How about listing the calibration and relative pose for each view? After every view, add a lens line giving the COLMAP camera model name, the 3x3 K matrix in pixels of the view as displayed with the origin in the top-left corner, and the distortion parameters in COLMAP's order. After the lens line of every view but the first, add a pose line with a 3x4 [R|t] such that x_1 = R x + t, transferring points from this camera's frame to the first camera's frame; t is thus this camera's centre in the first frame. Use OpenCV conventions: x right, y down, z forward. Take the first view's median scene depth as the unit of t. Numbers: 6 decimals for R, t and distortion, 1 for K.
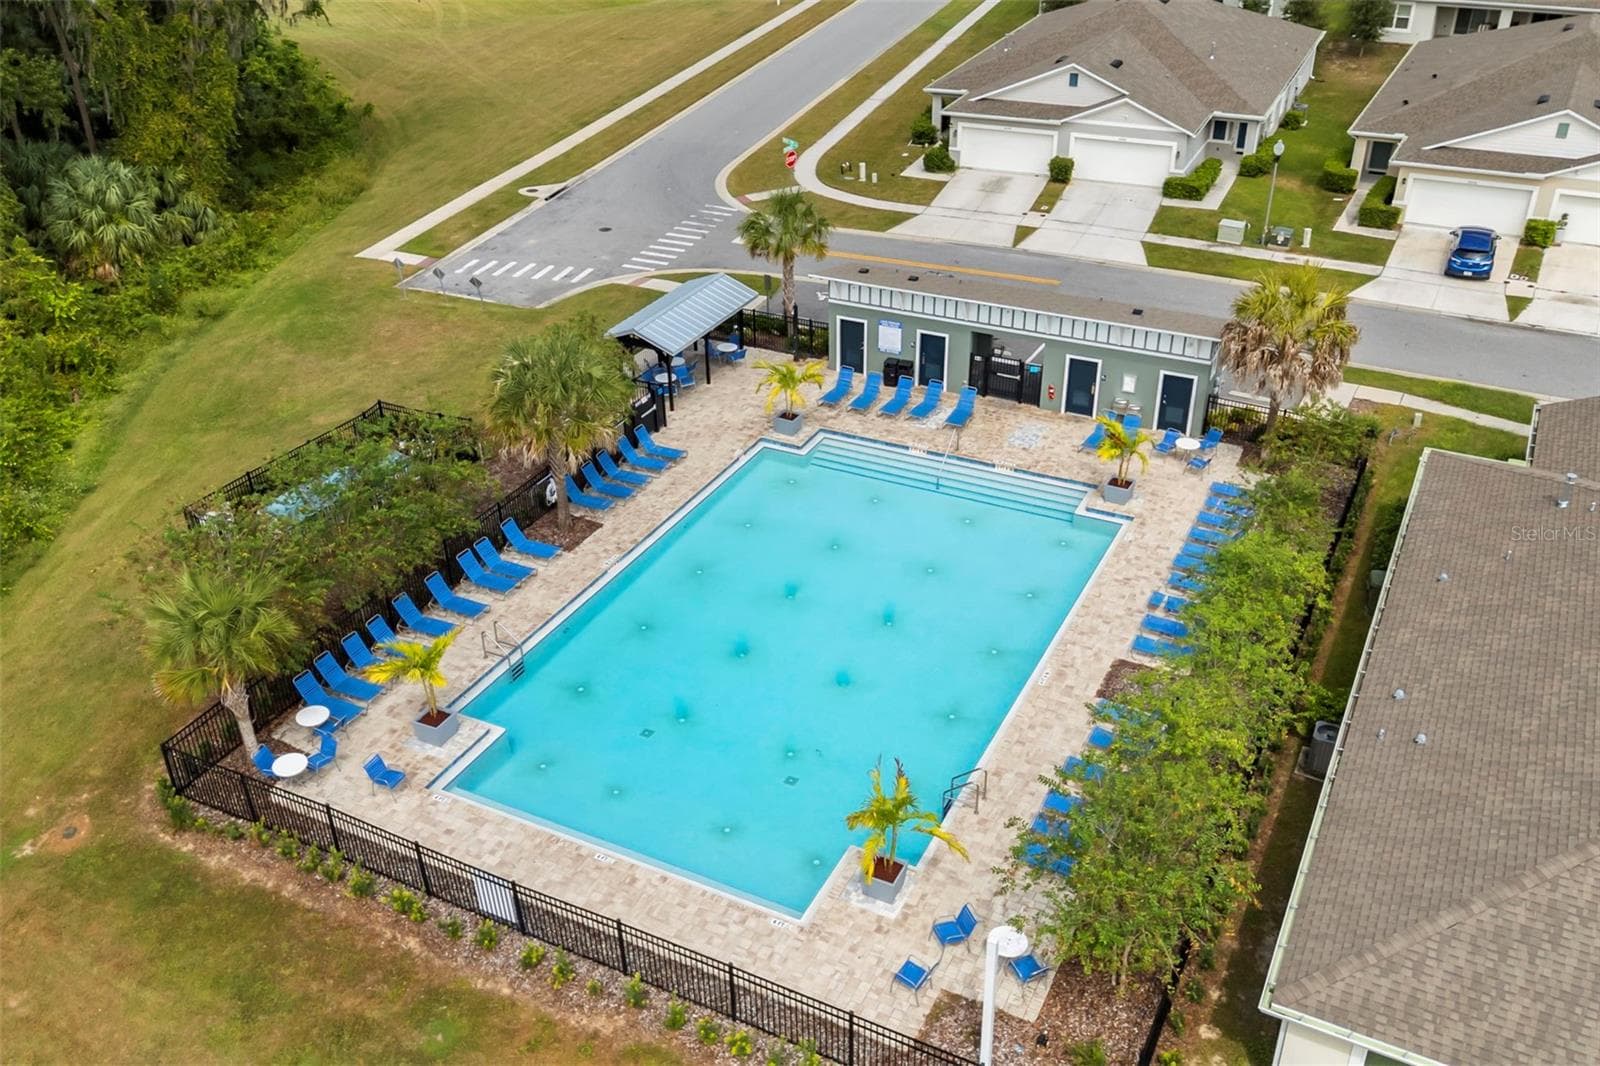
lens RADIAL K [[1413.8, 0, 800.0], [0, 1413.8, 533.0], [0, 0, 1]] dist [0.008923, 0.003465]
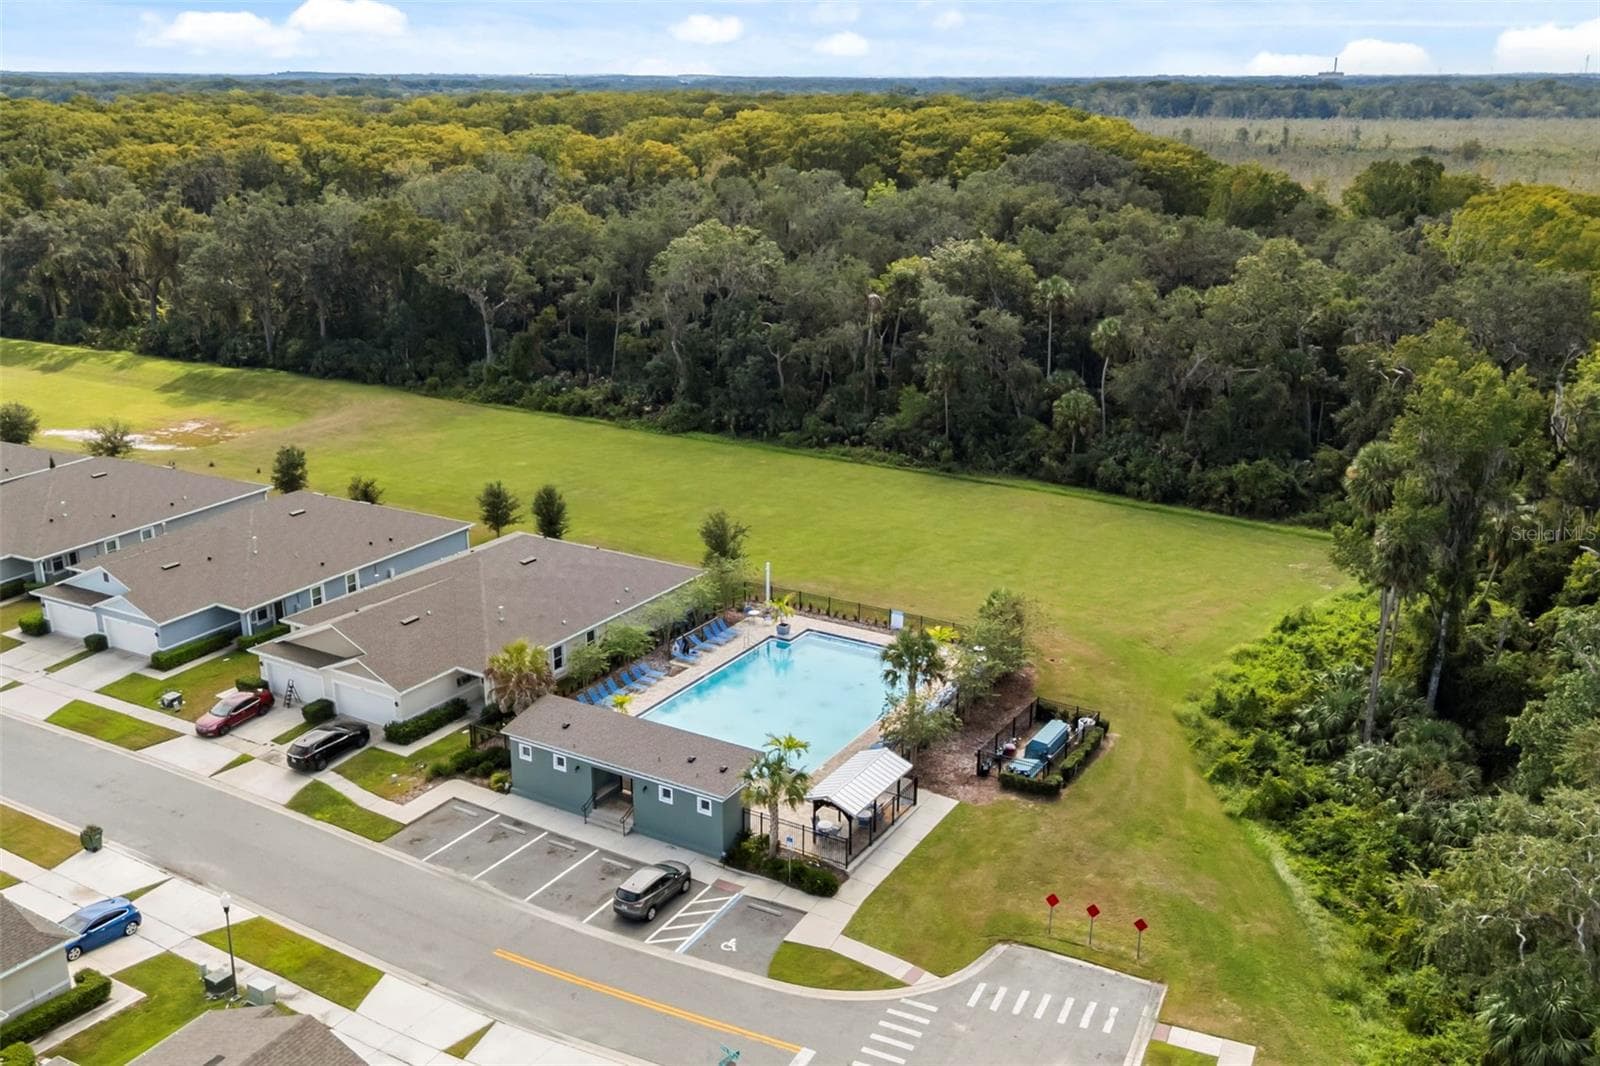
lens RADIAL K [[1413.8, 0, 800.0], [0, 1413.8, 533.0], [0, 0, 1]] dist [0.008923, 0.003465]
pose [[-0.996632, -0.003141, 0.081948, -0.112866], [0.058527, 0.672723, 0.737576, -1.083532], [-0.057445, 0.739888, -0.670273, 1.406848]]
